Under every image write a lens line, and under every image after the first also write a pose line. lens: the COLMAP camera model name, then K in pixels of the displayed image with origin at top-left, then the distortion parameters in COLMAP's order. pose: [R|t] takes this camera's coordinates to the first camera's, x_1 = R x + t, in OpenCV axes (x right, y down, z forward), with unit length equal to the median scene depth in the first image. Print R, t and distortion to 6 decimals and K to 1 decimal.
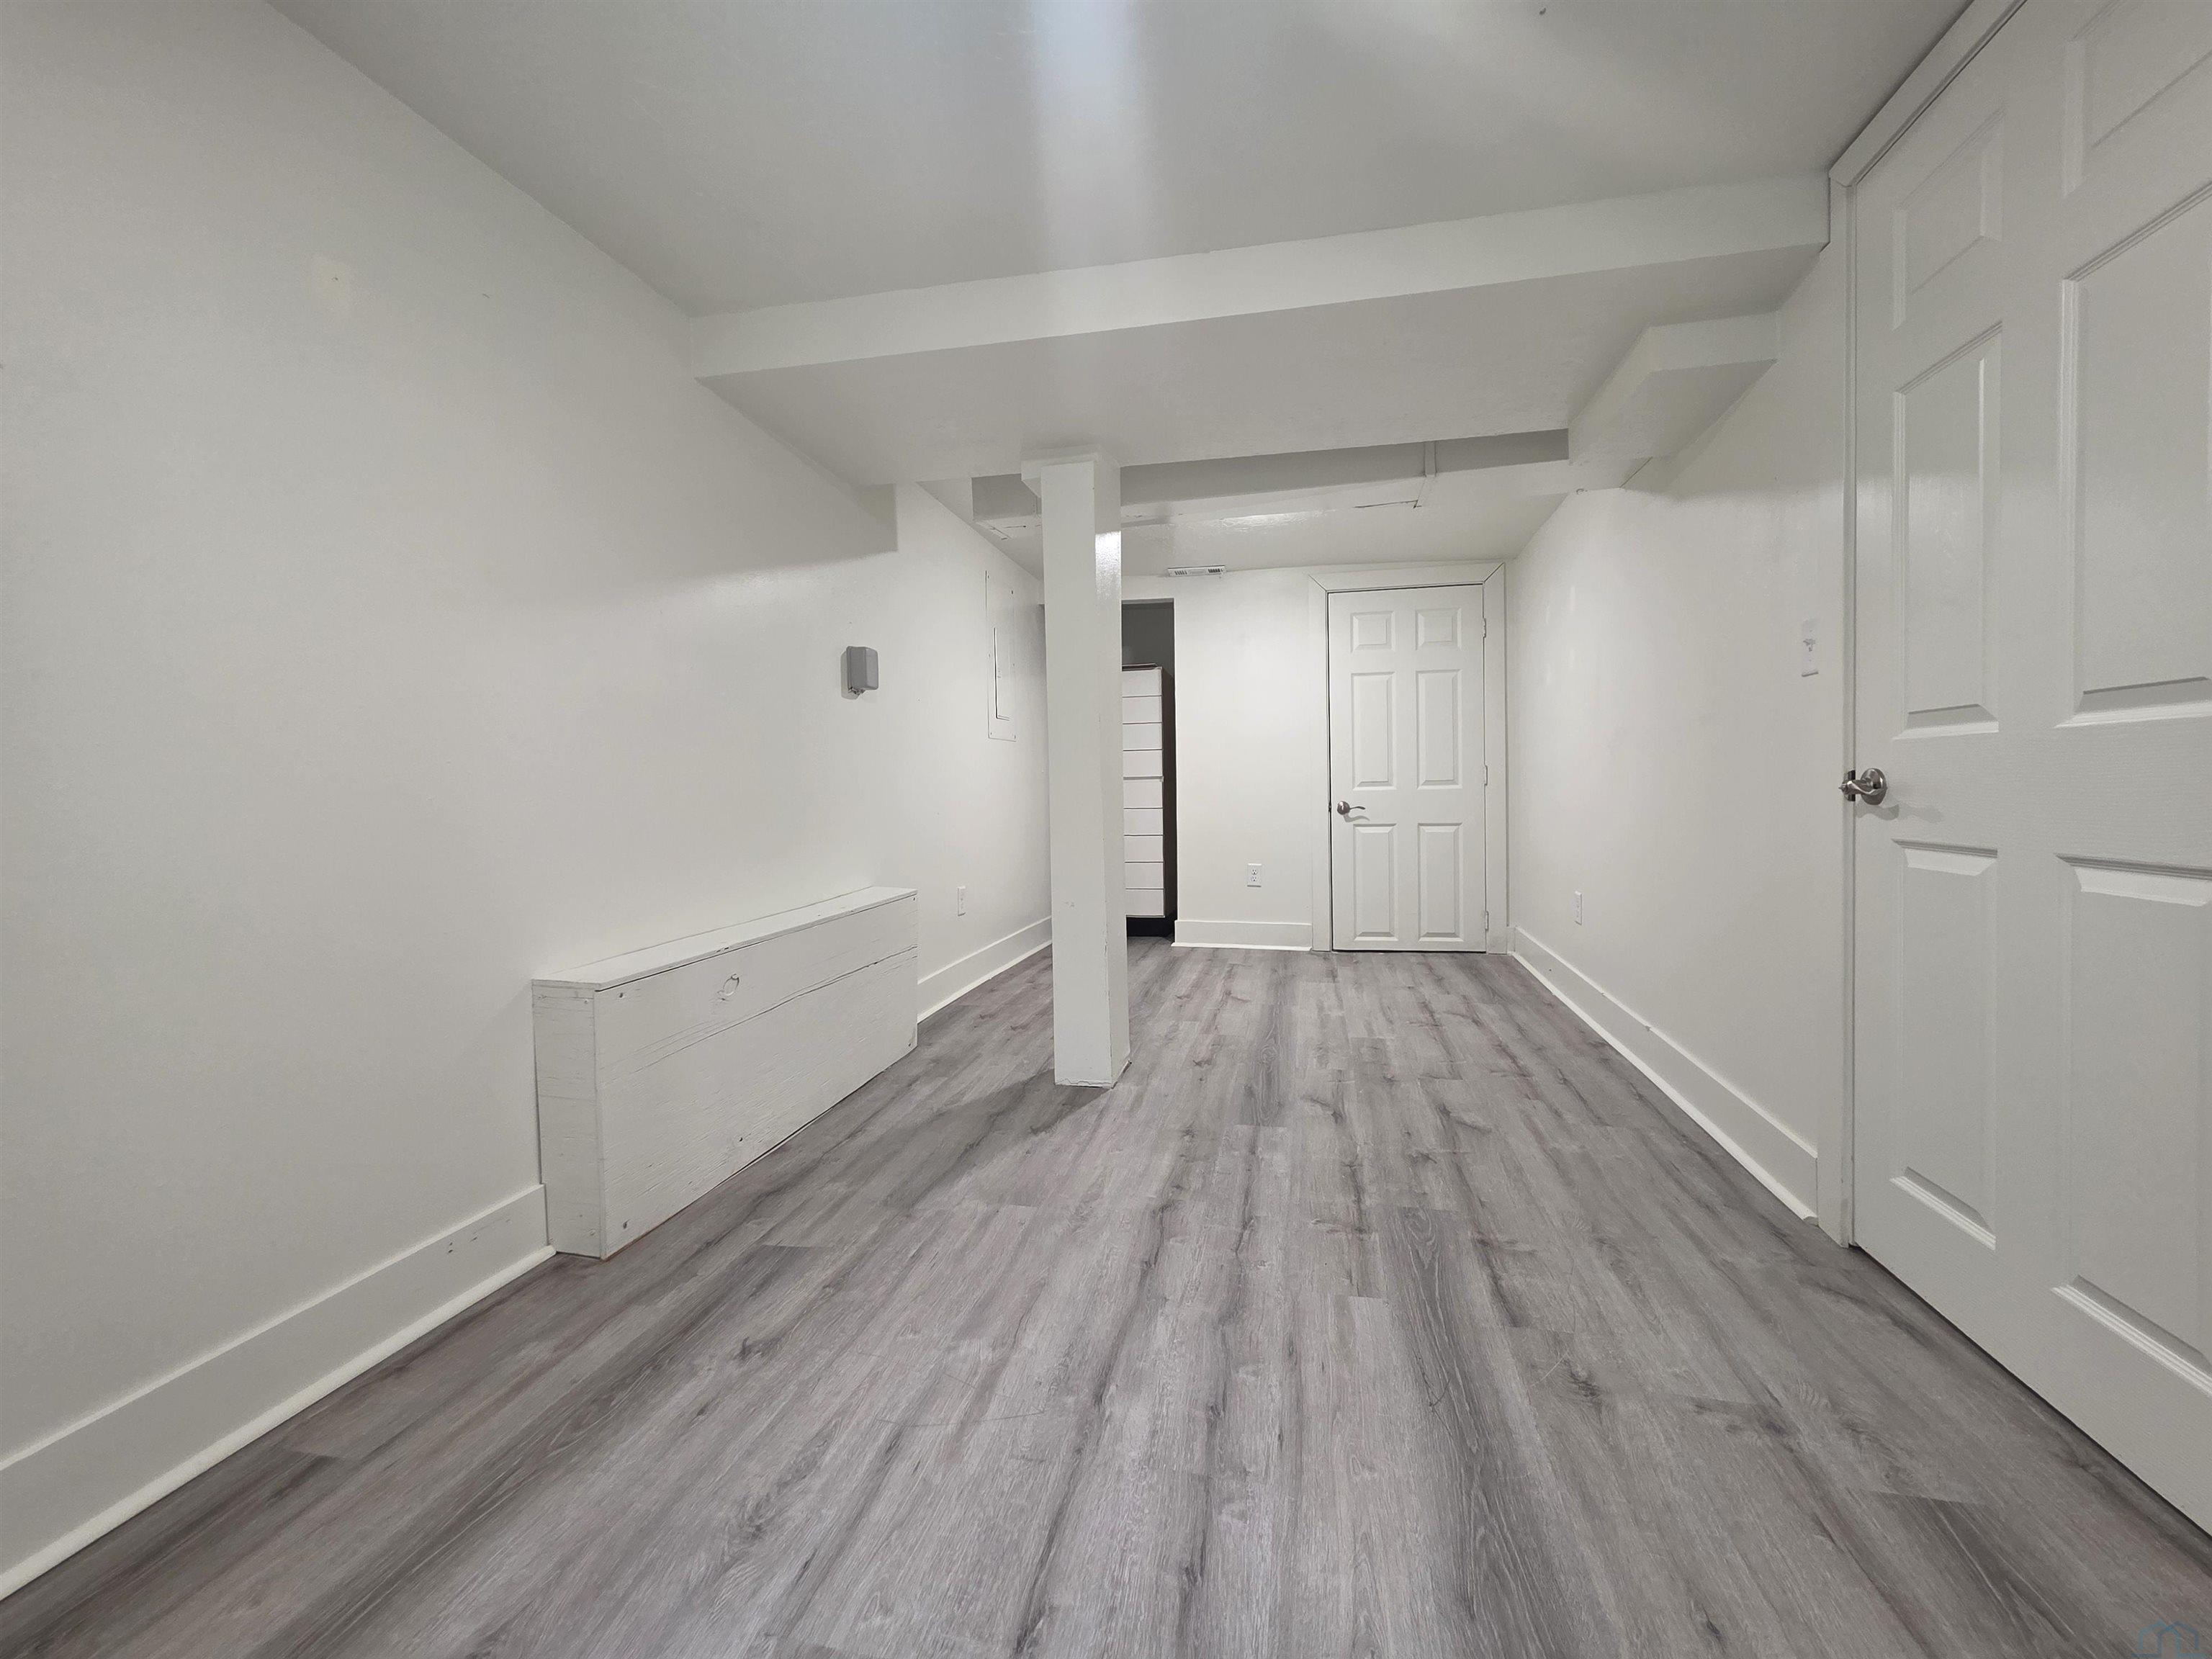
lens RADIAL K [[885.7, 0, 1110.5], [0, 885.7, 818.3], [0, 0, 1]] dist [-0.000564, 0.000276]
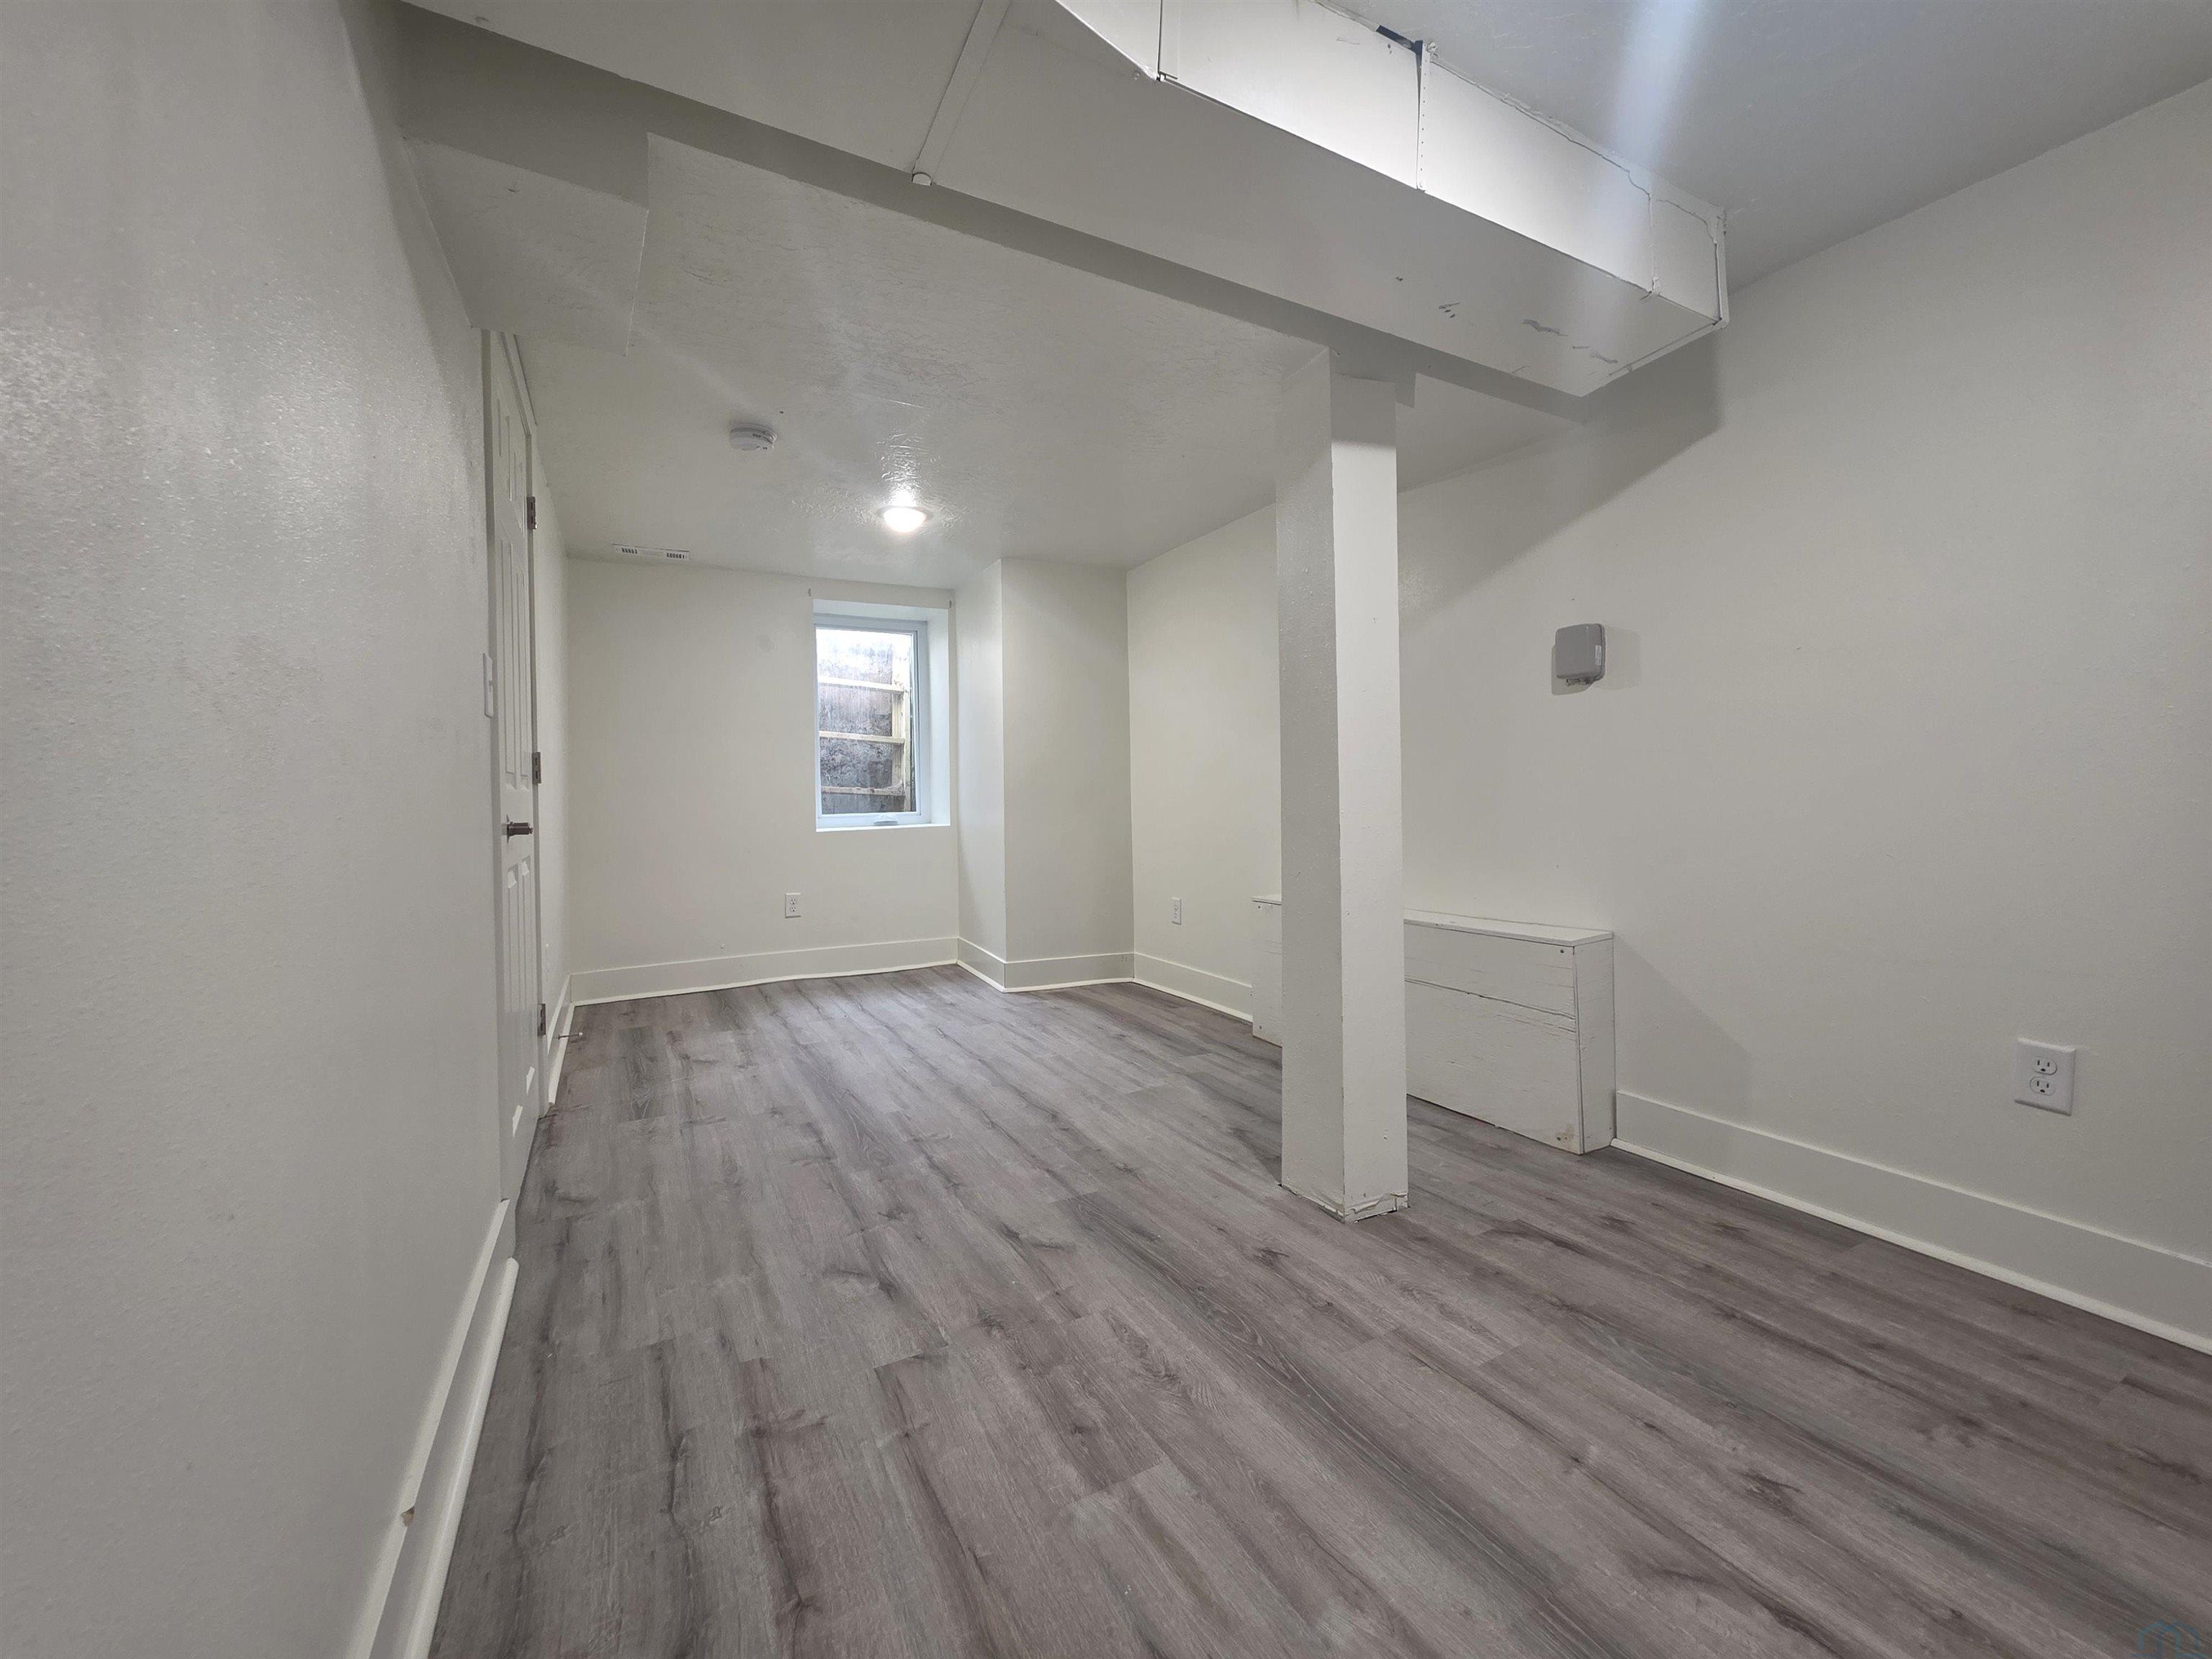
lens RADIAL K [[885.7, 0, 1112.0], [0, 885.7, 812.8], [0, 0, 1]] dist [-0.000564, 0.000276]
pose [[-0.748925, 0.038855, -0.661515, 0.813219], [-0.003020, 0.998069, 0.062042, -0.103268], [0.662648, 0.048463, -0.747361, 1.904711]]
